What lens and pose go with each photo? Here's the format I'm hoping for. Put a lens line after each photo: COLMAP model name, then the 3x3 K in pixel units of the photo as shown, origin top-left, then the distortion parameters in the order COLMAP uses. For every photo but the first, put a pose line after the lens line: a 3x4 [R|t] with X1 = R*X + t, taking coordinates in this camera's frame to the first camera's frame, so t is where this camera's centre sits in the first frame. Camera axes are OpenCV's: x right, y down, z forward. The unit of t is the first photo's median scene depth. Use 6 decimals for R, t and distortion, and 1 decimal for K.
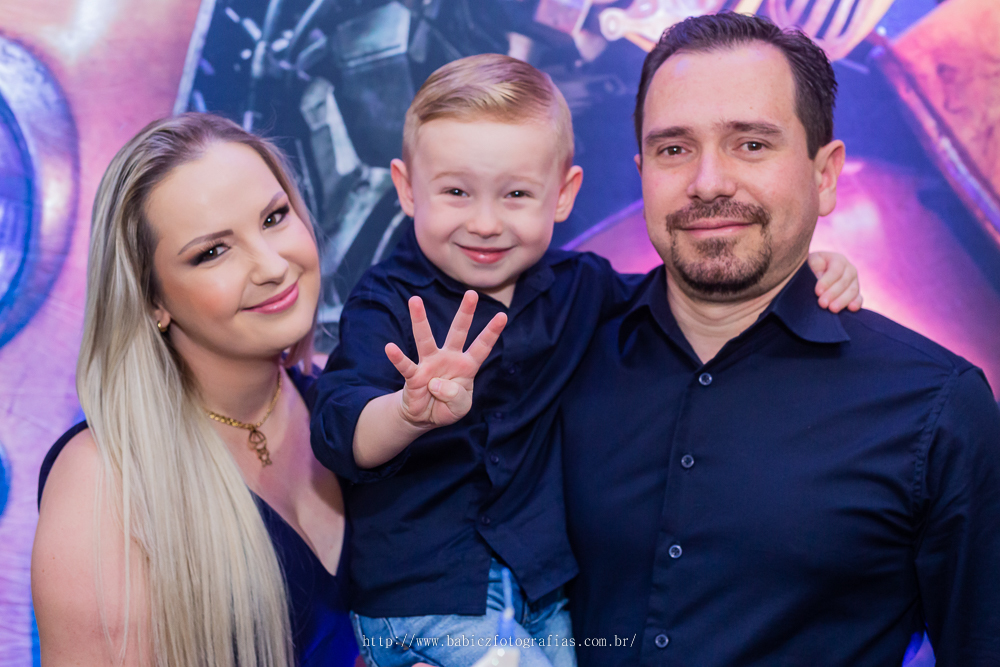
lens RADIAL K [[1426.3, 0, 503.4], [0, 1426.3, 334.1], [0, 0, 1]] dist [-0.005522, 0.014207]
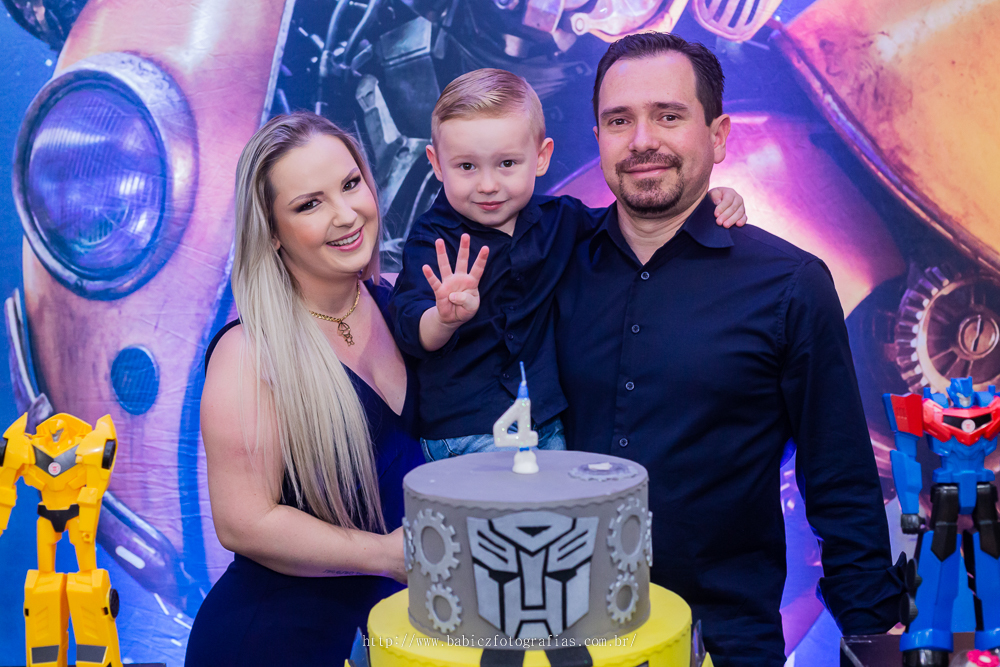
lens RADIAL K [[1557.9, 0, 482.3], [0, 1557.9, 314.9], [0, 0, 1]] dist [-0.001387, 0.007744]
pose [[0.998625, -0.047641, -0.021874, 0.002485], [0.048345, 0.998290, 0.032867, 0.007867], [0.020271, -0.033880, 0.999220, -0.506419]]
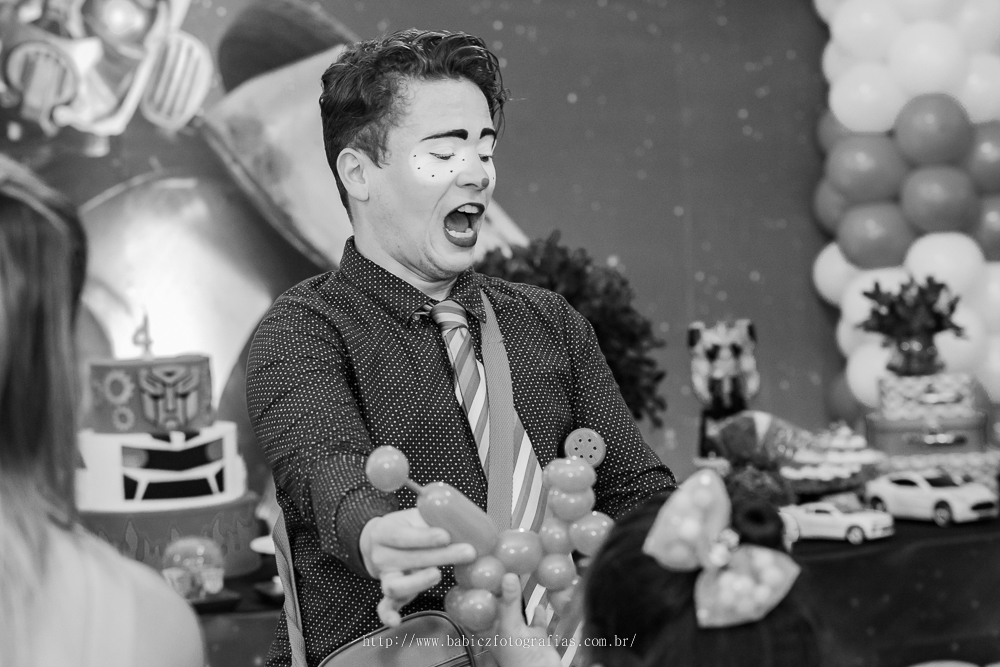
lens RADIAL K [[2725.9, 0, 500.0], [0, 2725.9, 333.5], [0, 0, 1]] dist [-0.096260, -0.983255]
pose [[0.925813, -0.078482, 0.369744, -0.739196], [0.091626, 0.995629, -0.018093, 0.188288], [-0.366708, 0.050629, 0.928957, -2.541103]]
